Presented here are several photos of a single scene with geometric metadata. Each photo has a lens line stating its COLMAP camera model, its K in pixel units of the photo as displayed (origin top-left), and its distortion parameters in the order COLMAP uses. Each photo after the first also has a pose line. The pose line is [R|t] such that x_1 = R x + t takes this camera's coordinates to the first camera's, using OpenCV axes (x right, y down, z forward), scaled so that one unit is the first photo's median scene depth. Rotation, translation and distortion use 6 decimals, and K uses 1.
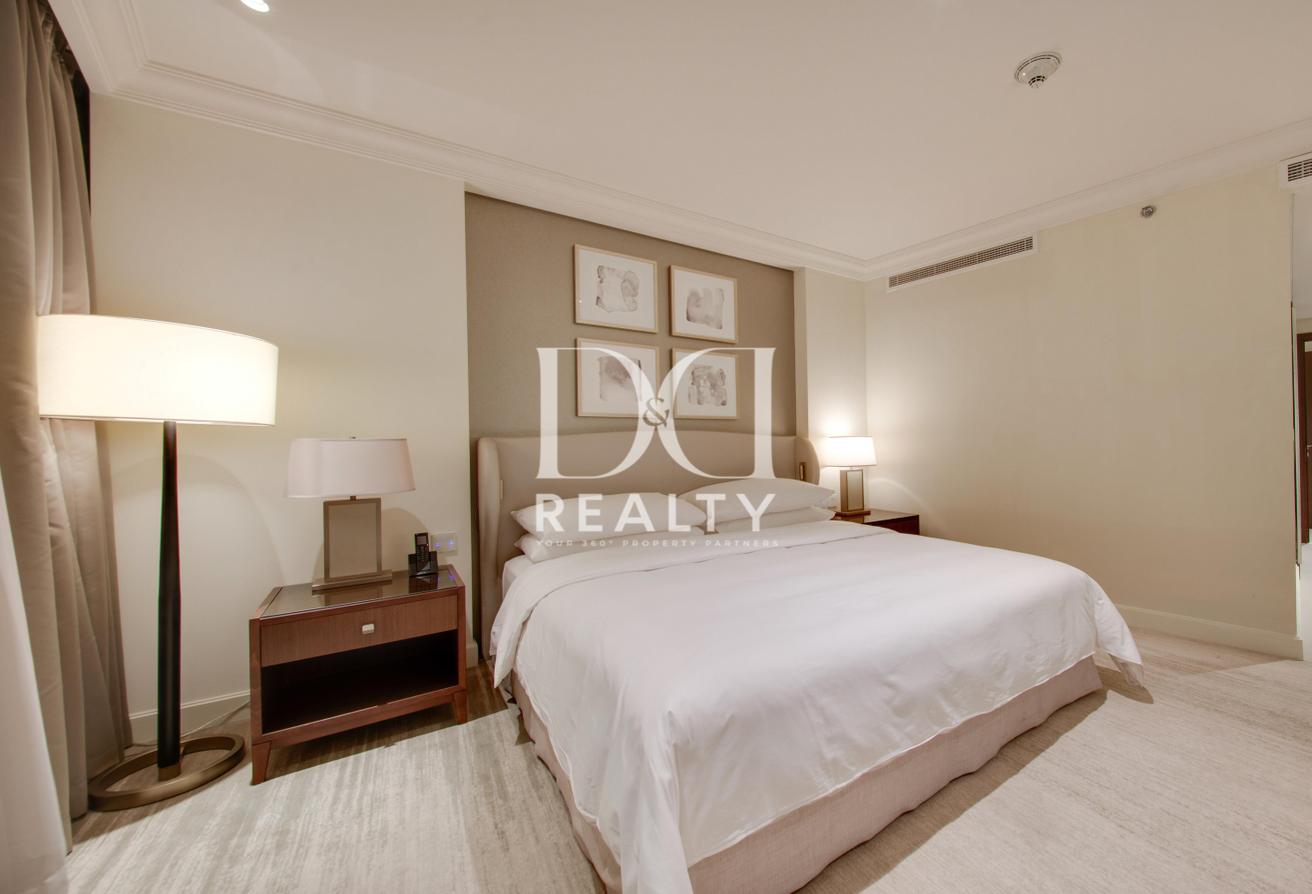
lens RADIAL K [[509.3, 0, 778.6], [0, 509.3, 442.8], [0, 0, 1]] dist [0.001647, -0.000024]
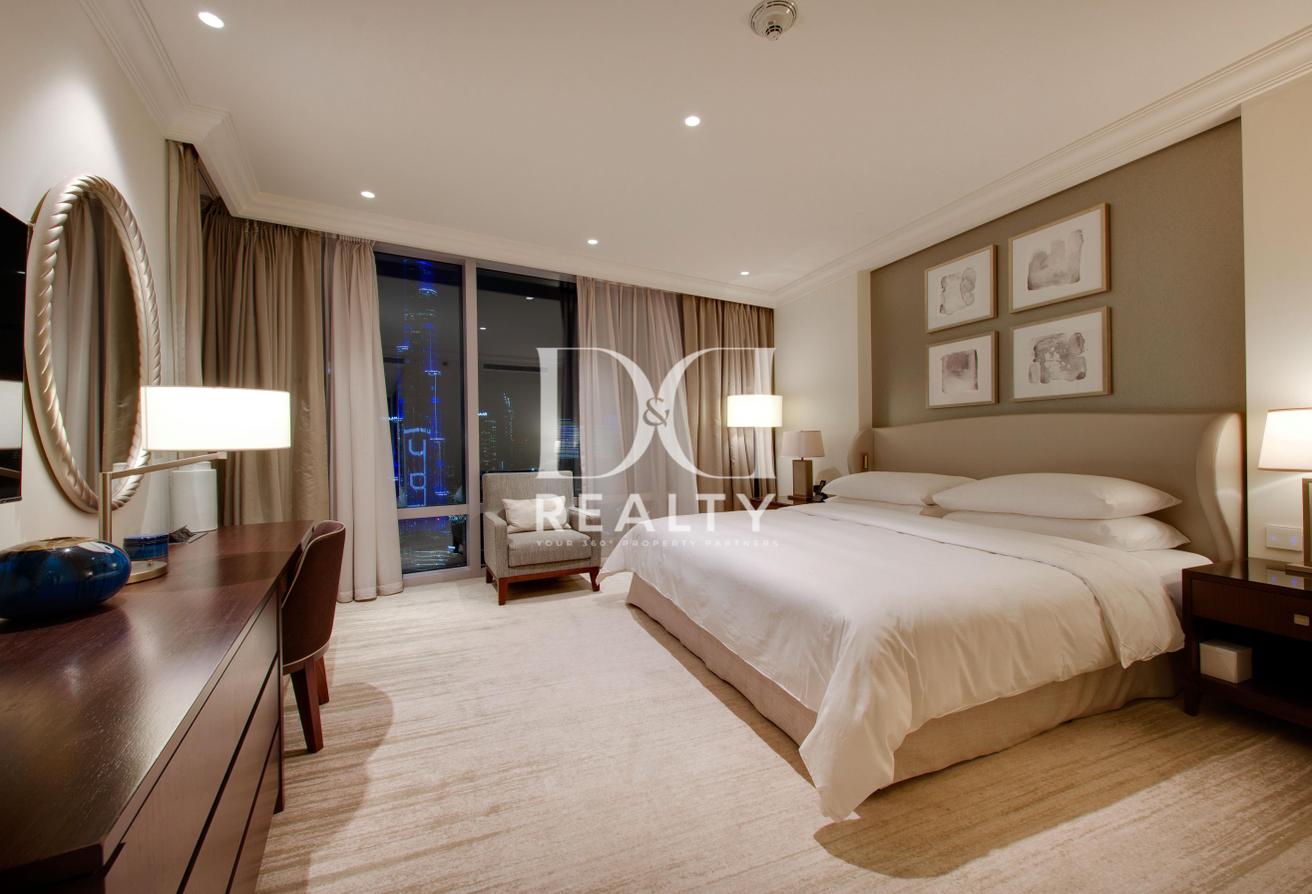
lens RADIAL K [[509.0, 0, 657.6], [0, 509.0, 442.9], [0, 0, 1]] dist [0.011203, -0.006296]
pose [[-0.253335, 0.016202, -0.967243, 0.839066], [0.022350, 0.999691, 0.010892, 0.001882], [0.967120, -0.018859, -0.253619, 0.585363]]
